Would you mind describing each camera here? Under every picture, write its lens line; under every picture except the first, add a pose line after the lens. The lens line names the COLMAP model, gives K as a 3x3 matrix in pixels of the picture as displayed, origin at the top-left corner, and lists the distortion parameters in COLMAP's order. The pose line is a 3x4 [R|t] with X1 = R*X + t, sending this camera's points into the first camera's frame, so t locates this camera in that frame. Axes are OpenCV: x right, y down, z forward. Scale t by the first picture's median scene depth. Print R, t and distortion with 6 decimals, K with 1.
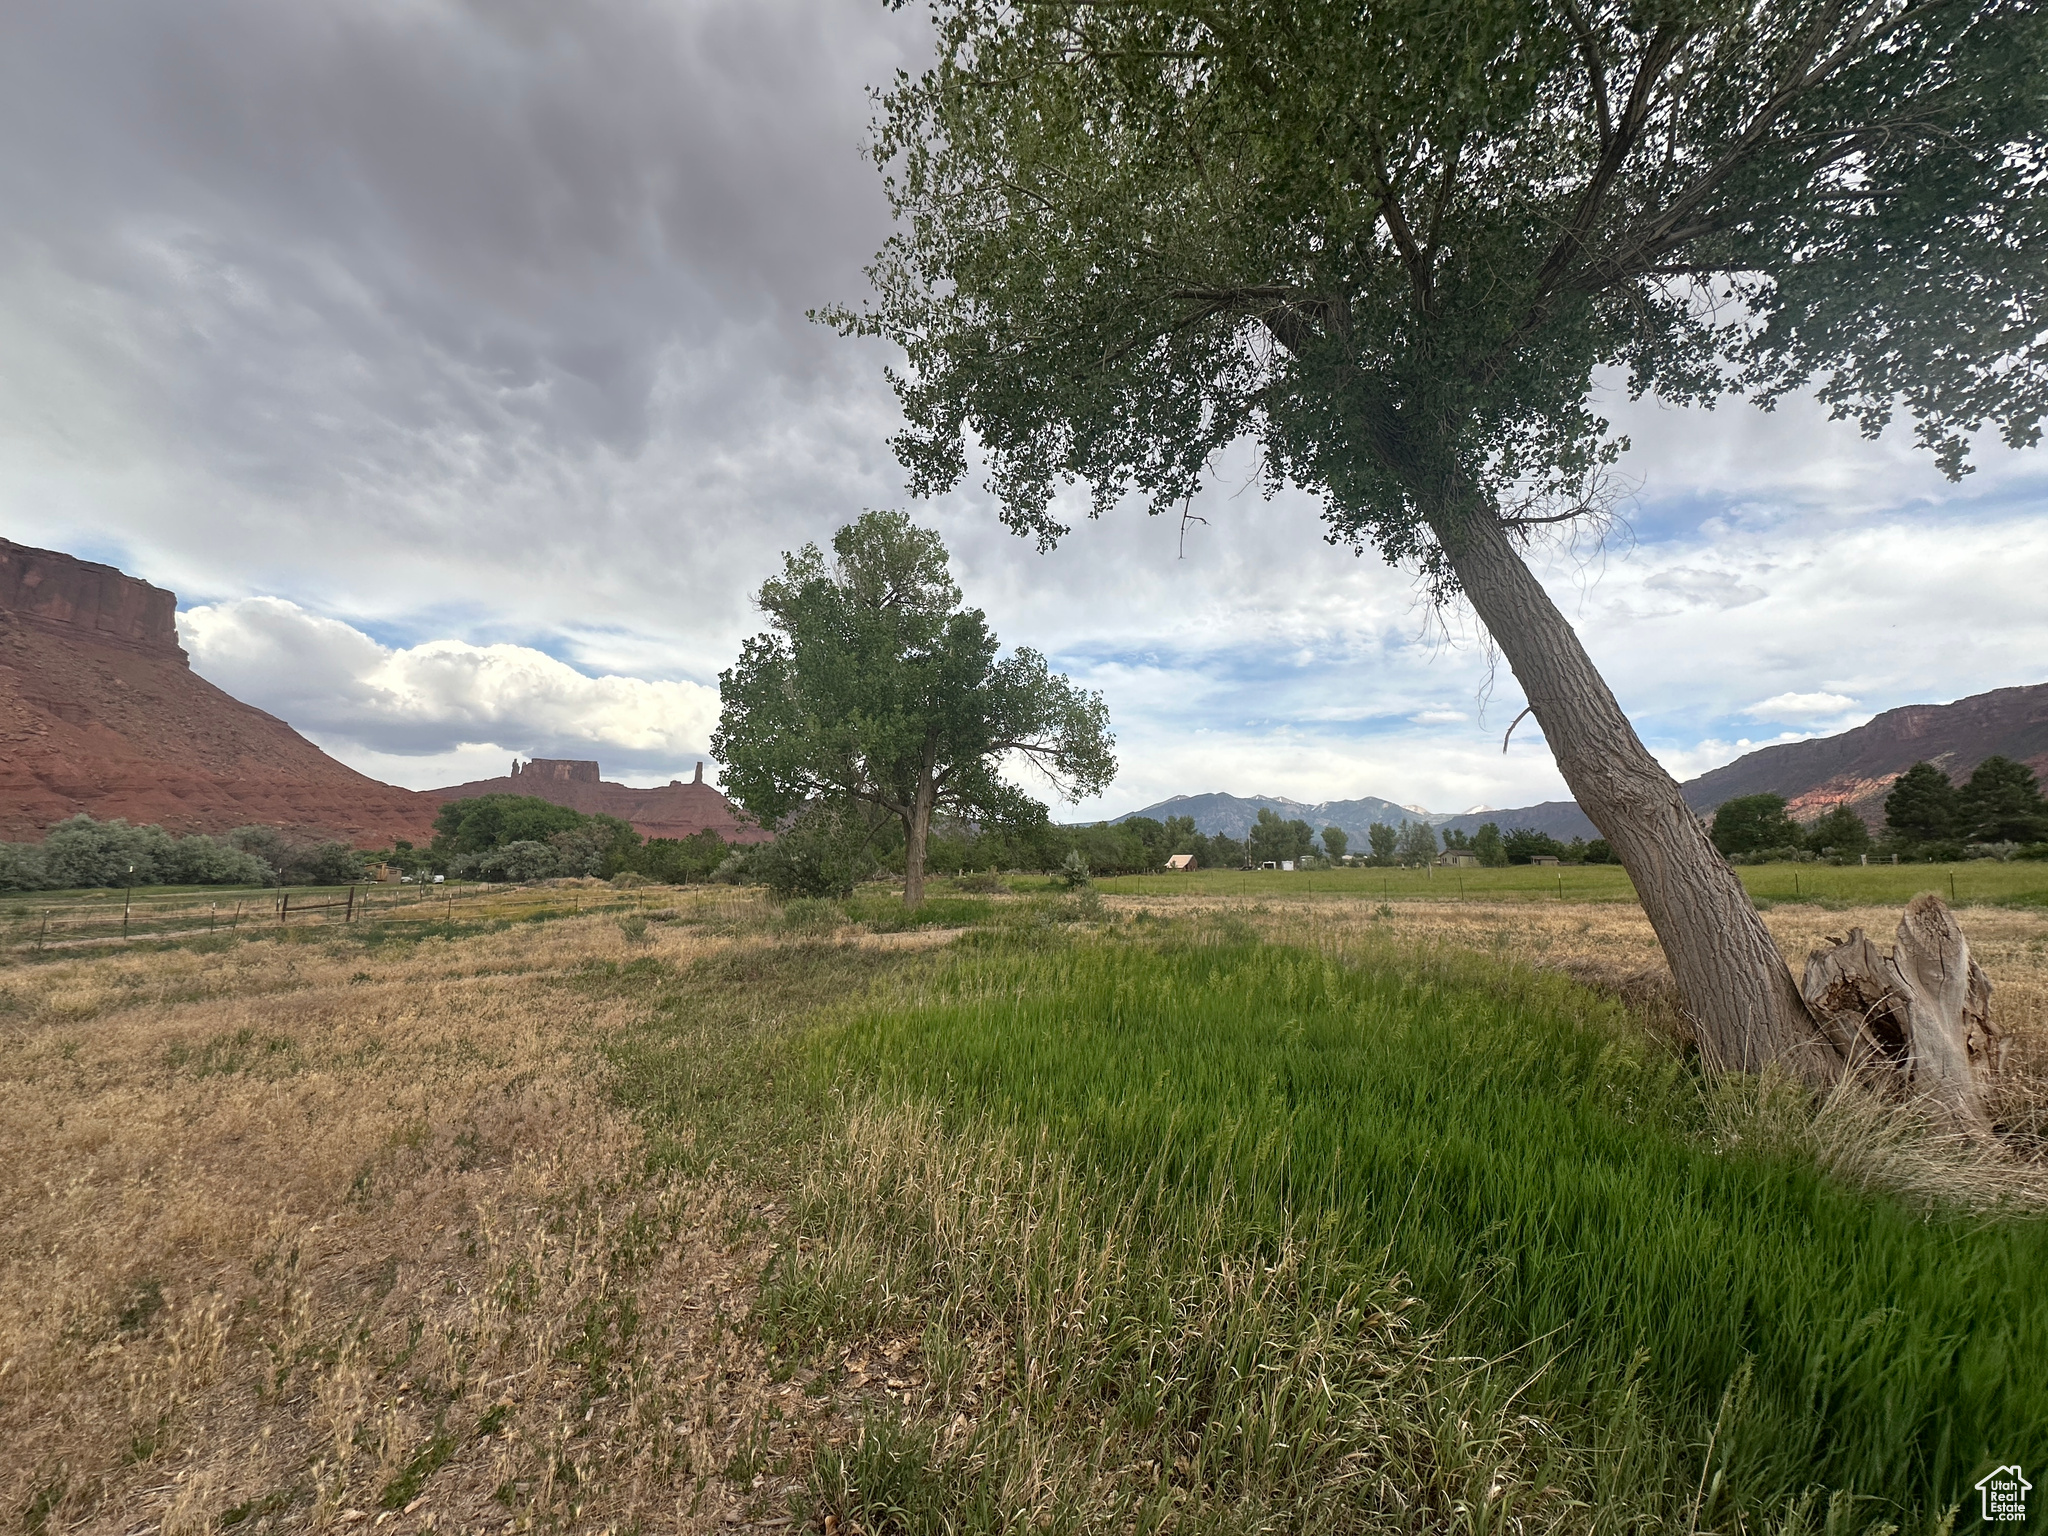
lens RADIAL K [[823.0, 0, 1032.5], [0, 823.0, 775.6], [0, 0, 1]] dist [-0.001255, -0.000002]
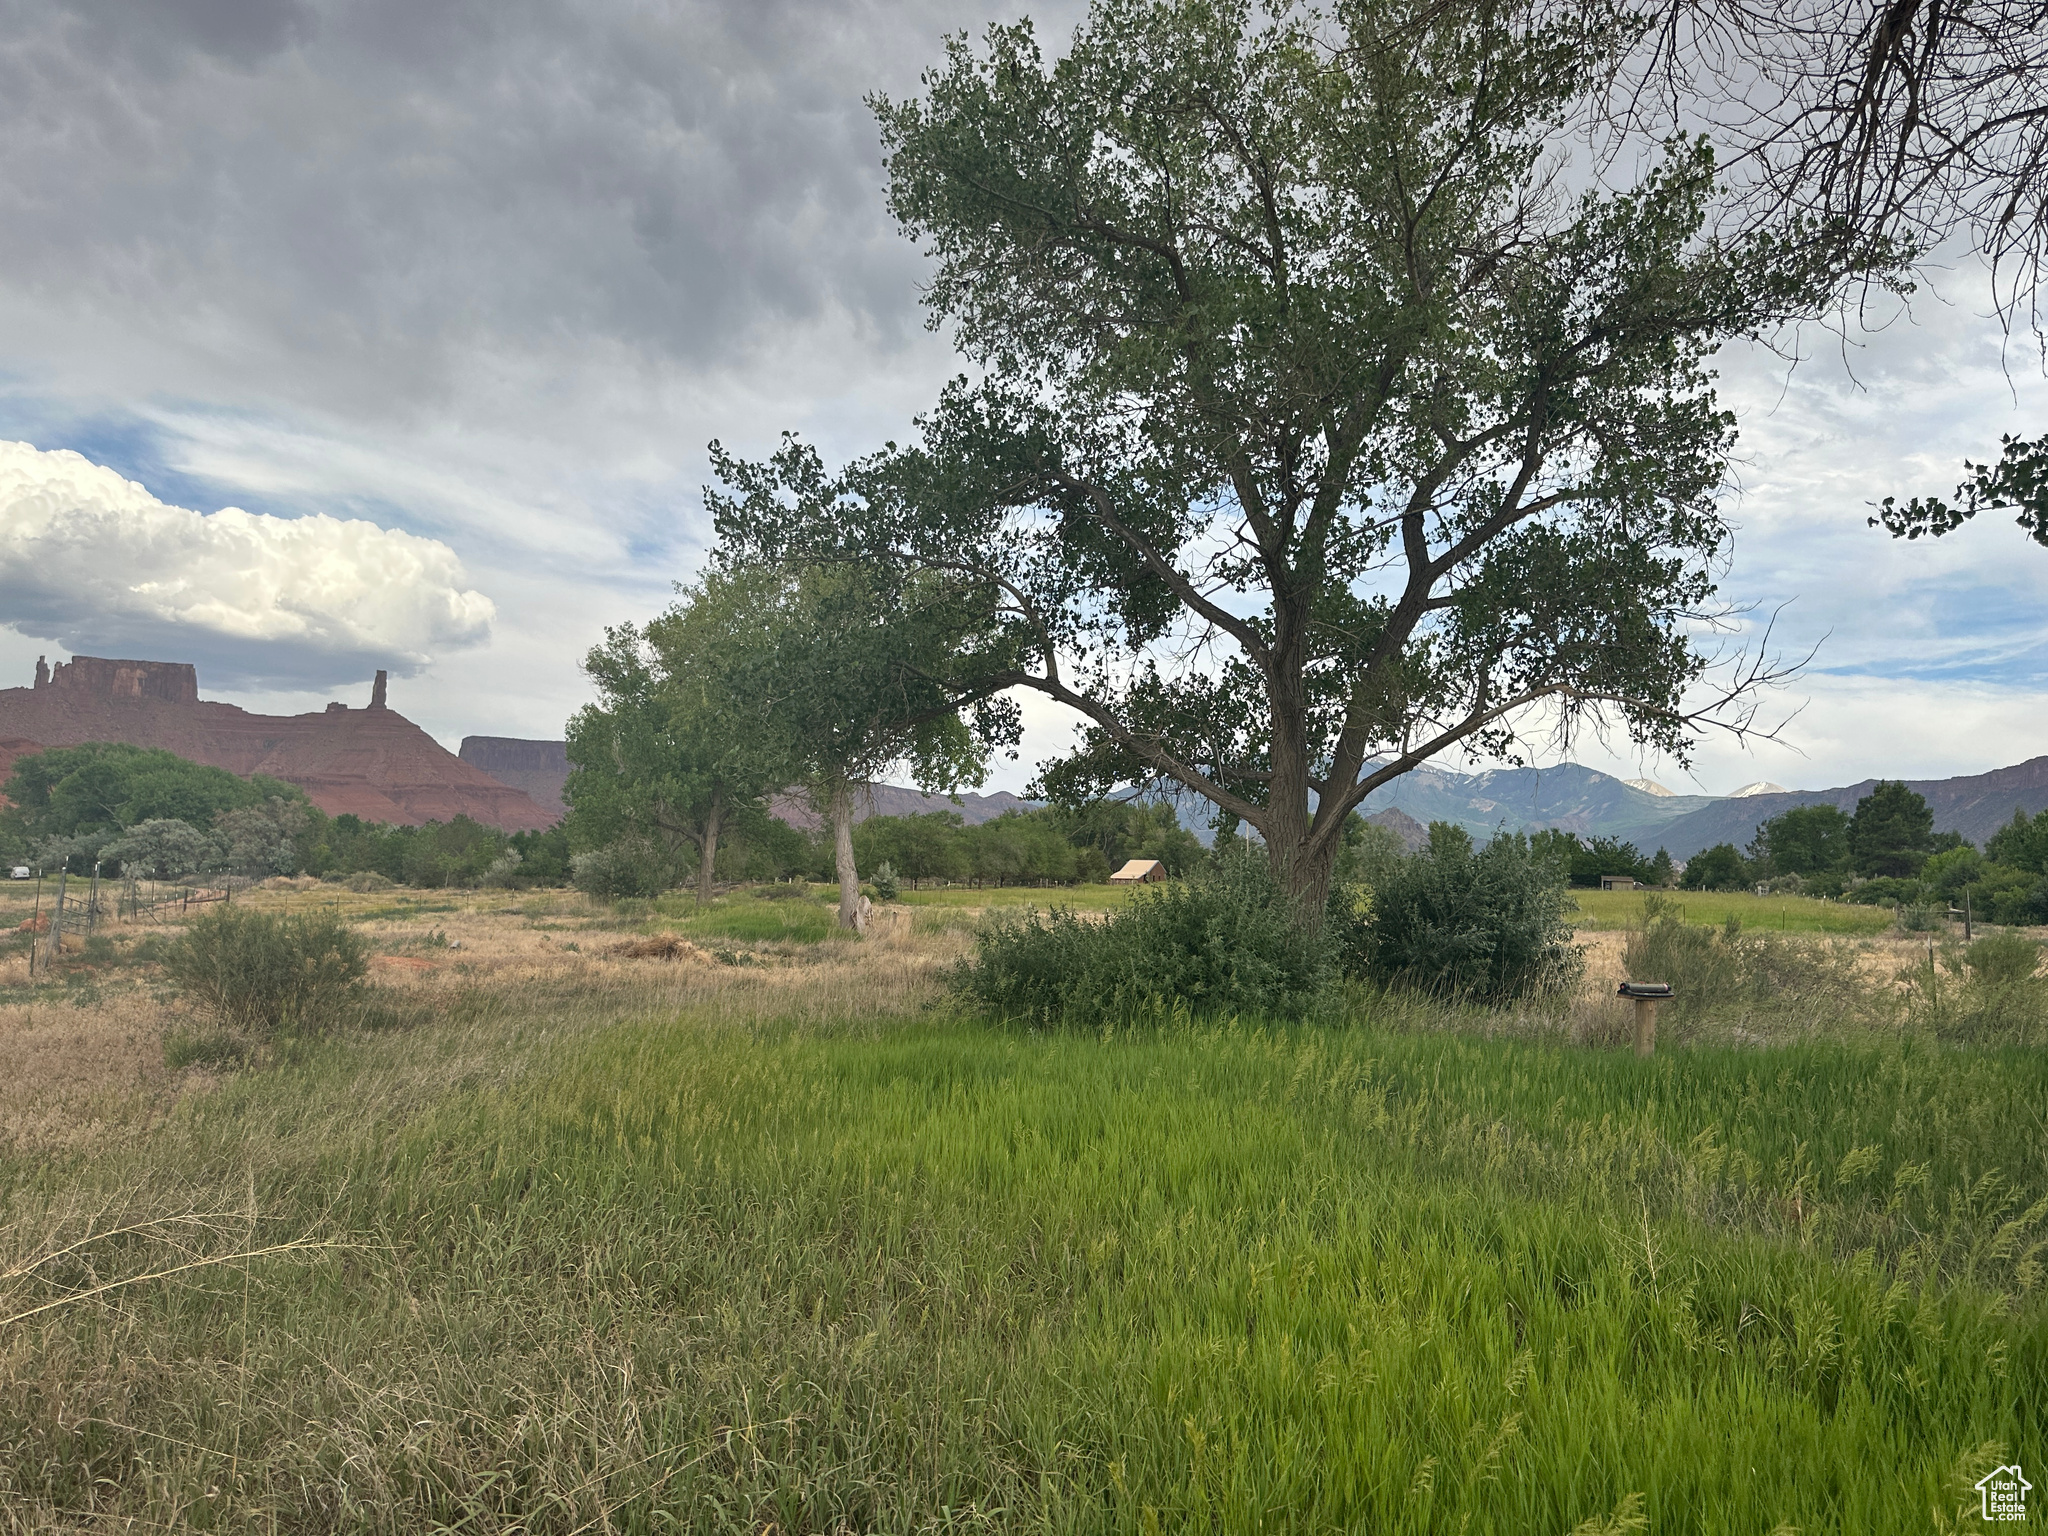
lens RADIAL K [[1472.7, 0, 1017.5], [0, 1472.7, 735.8], [0, 0, 1]] dist [0.023349, -0.002191]
pose [[0.999508, 0.024284, 0.019860, 0.090964], [-0.024694, 0.999481, 0.020672, -0.054244], [-0.019348, -0.021152, 0.999589, -0.401541]]
